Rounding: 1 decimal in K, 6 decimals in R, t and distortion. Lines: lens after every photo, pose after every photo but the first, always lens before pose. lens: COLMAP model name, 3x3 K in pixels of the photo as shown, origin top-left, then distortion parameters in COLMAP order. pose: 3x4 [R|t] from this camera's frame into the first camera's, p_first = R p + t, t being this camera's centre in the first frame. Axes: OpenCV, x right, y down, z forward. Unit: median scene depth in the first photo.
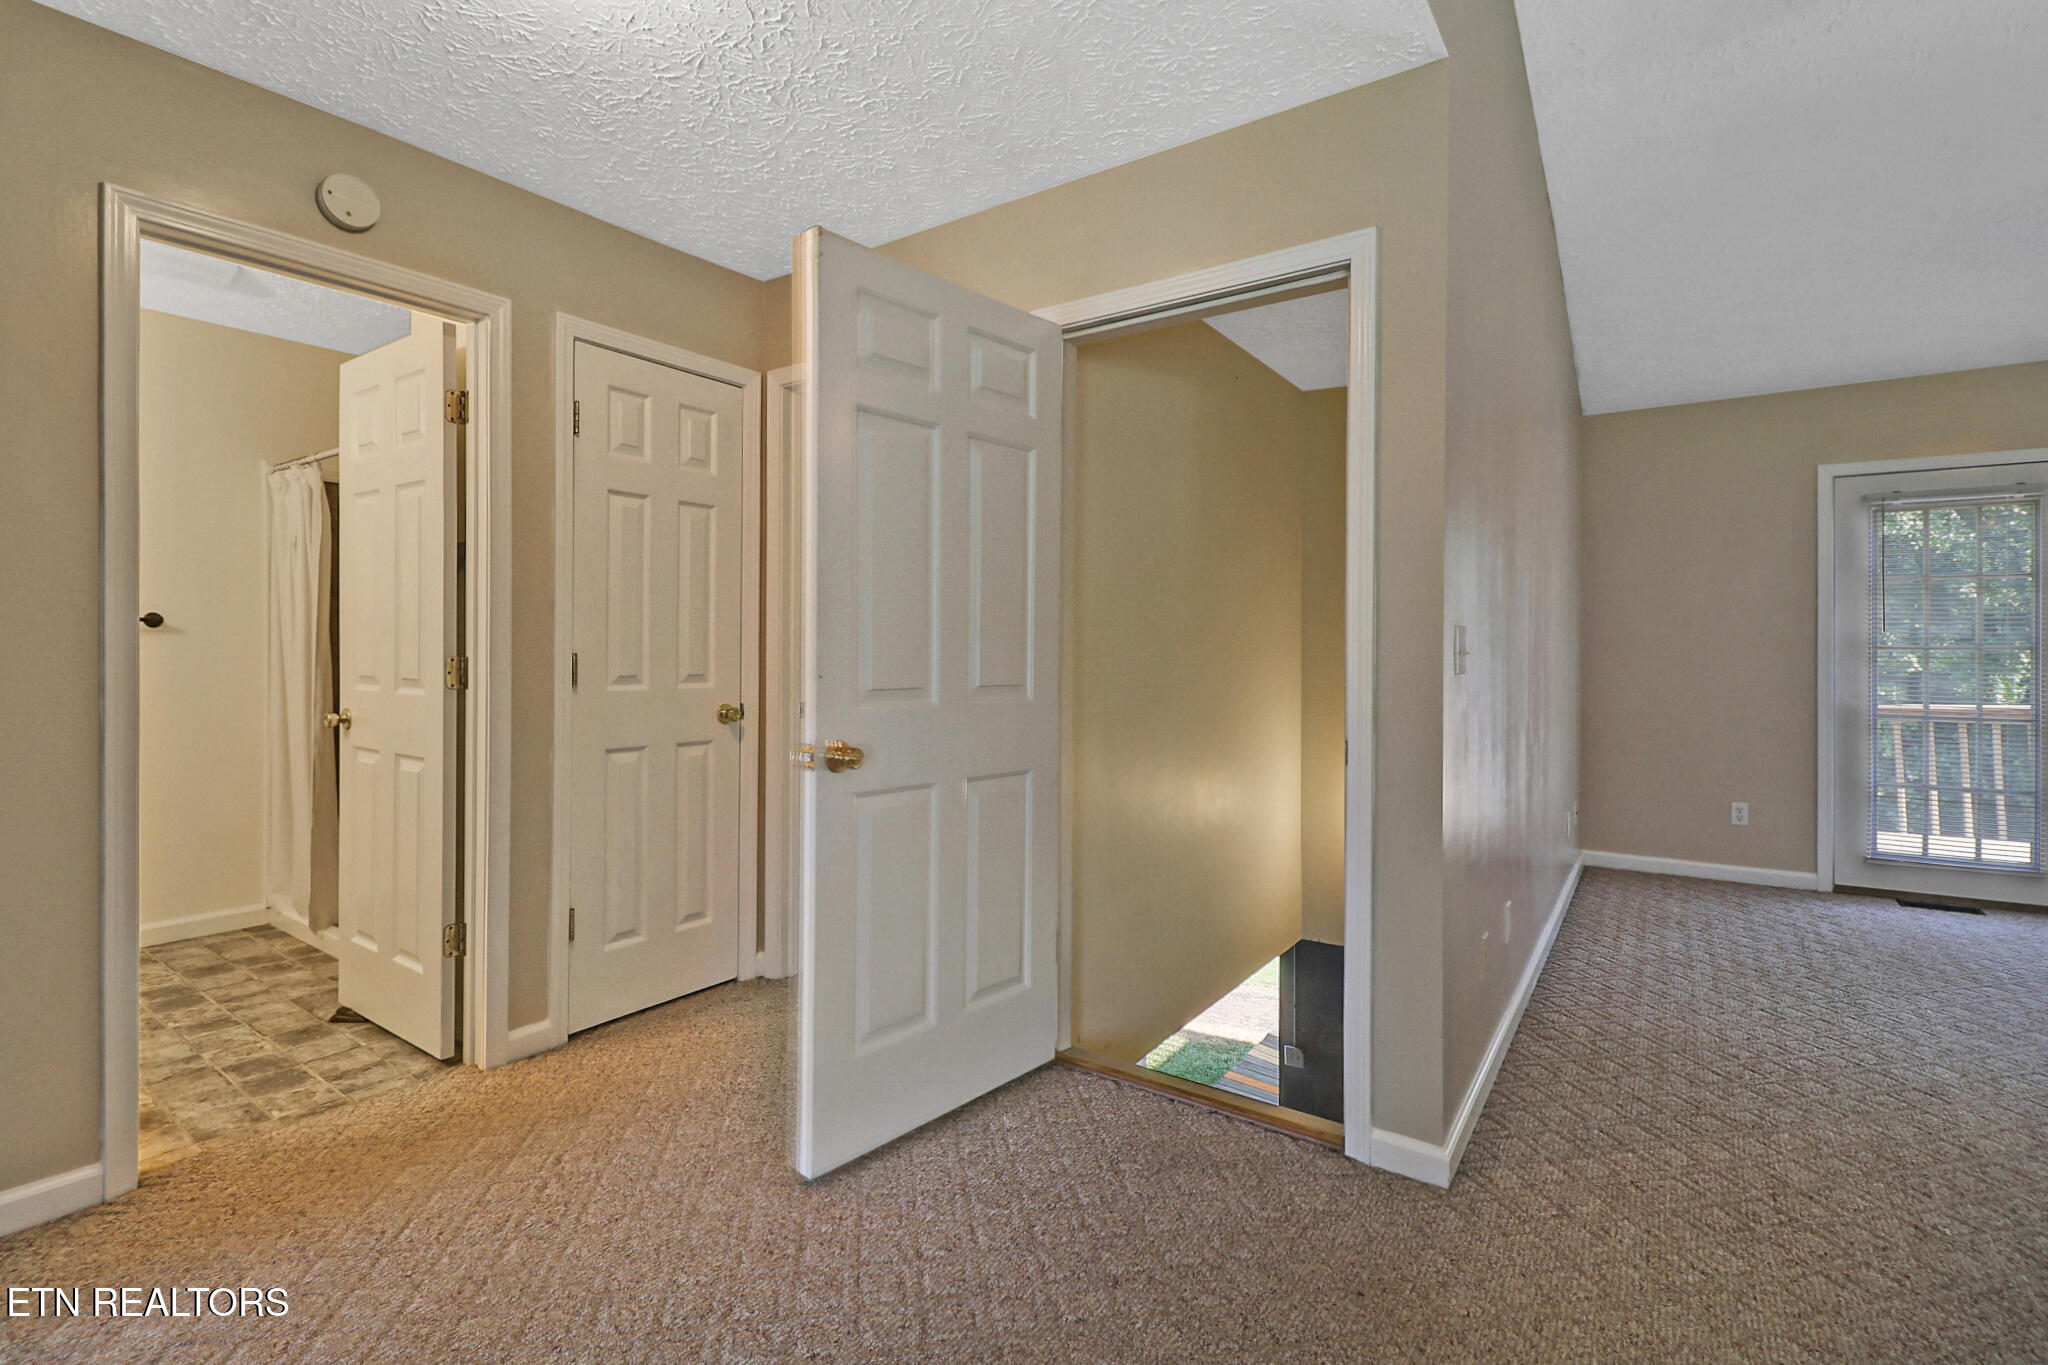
lens RADIAL K [[929.3, 0, 1027.5], [0, 929.3, 664.6], [0, 0, 1]] dist [-0.030220, 0.000022]
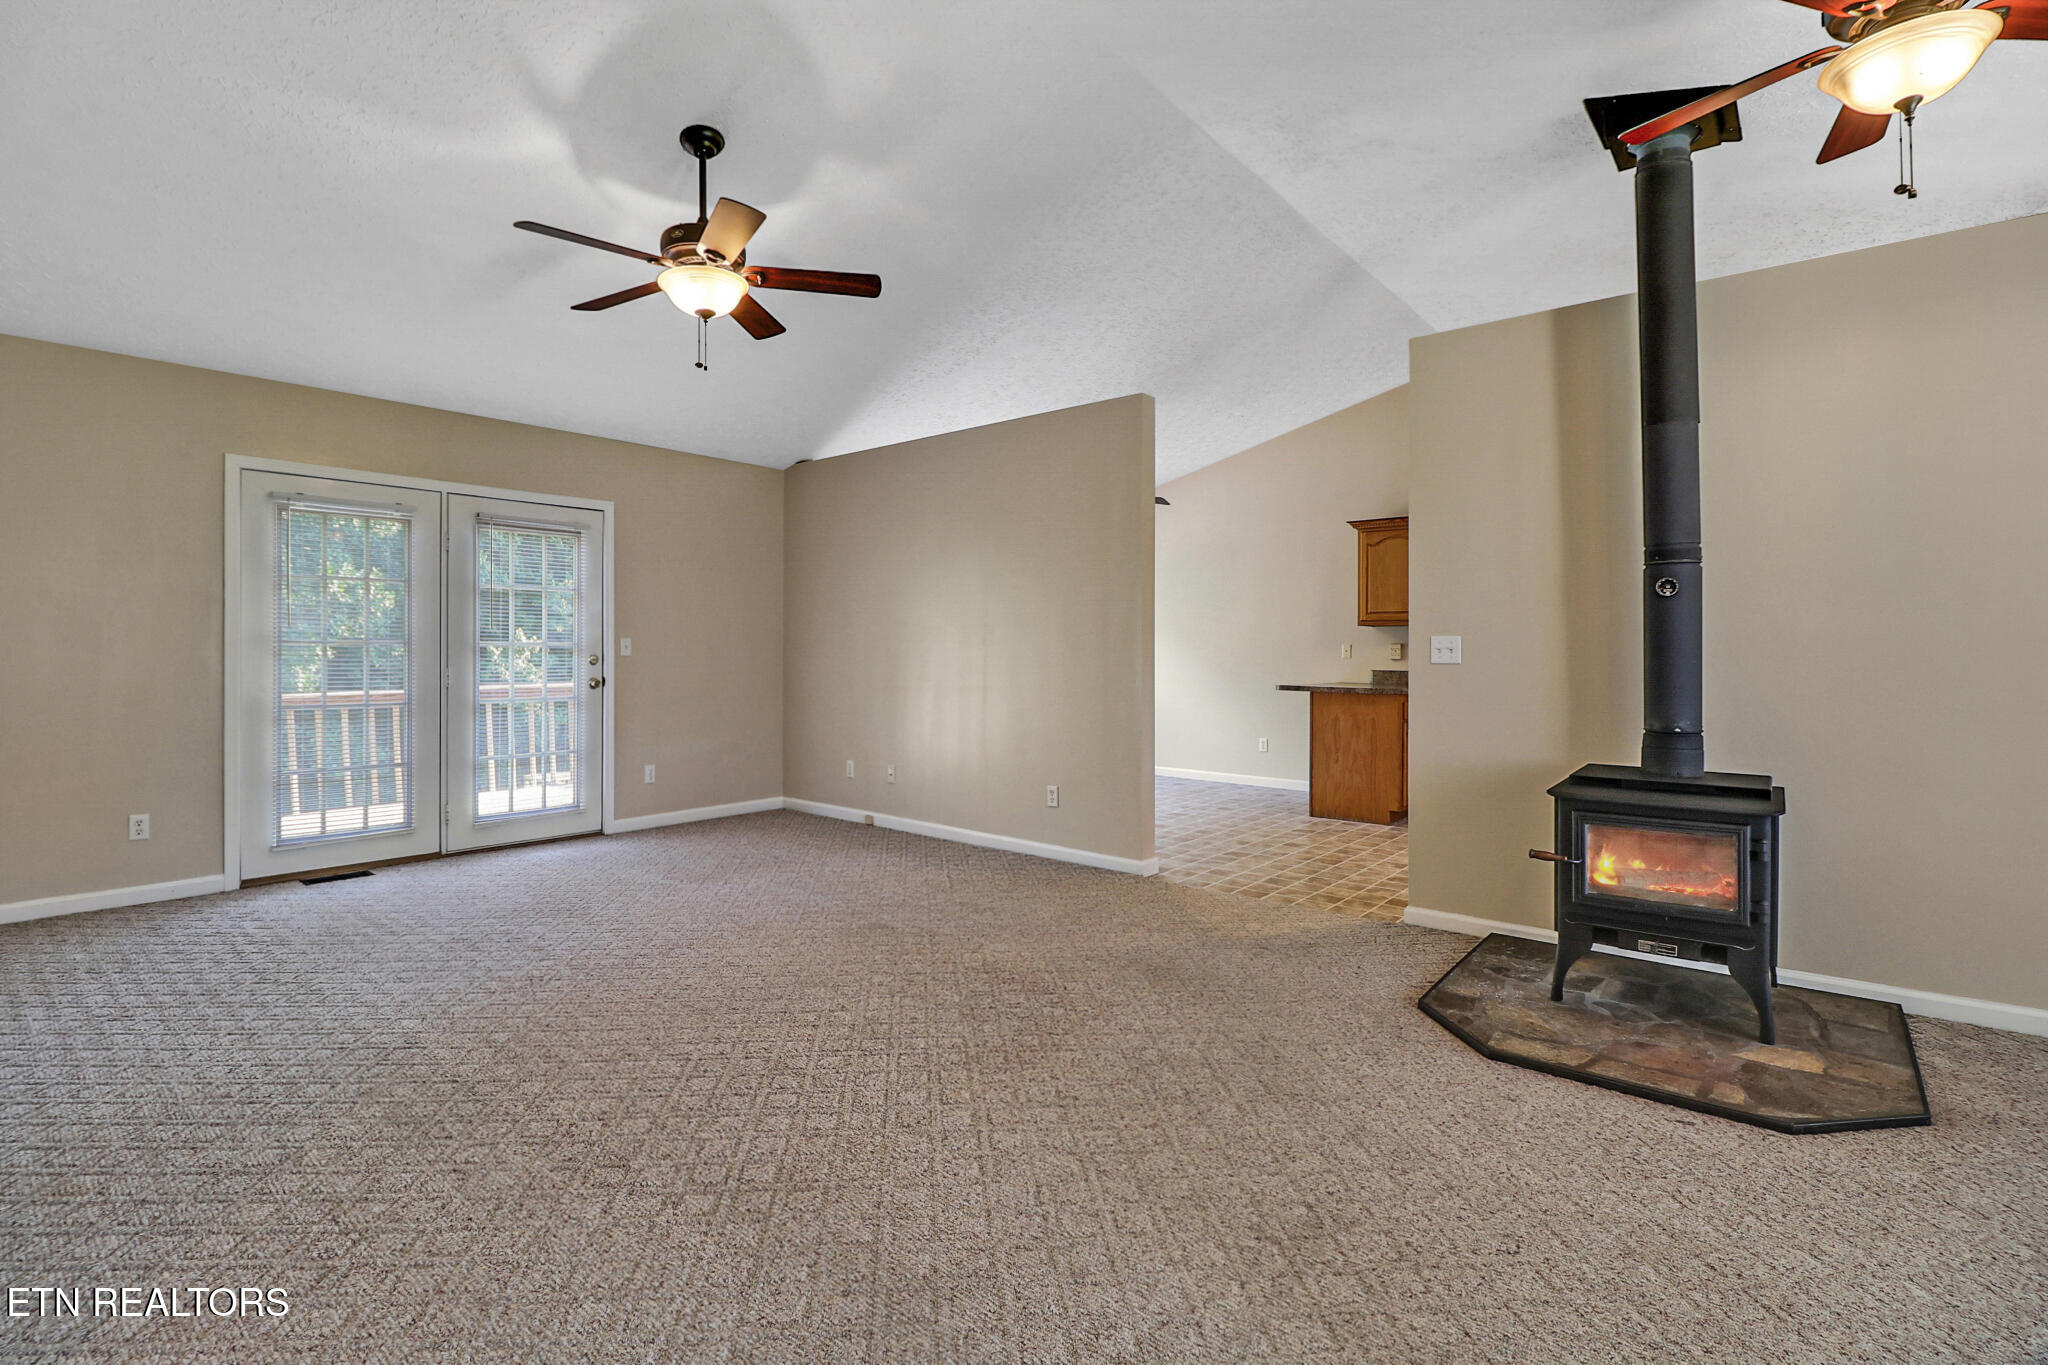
lens RADIAL K [[929.3, 0, 1016.0], [0, 929.3, 636.8], [0, 0, 1]] dist [-0.030220, 0.000022]
pose [[0.093700, 0.009291, 0.995557, -0.033106], [0.013271, 0.999856, -0.010580, -0.002376], [-0.995512, 0.014204, 0.093564, 0.116162]]
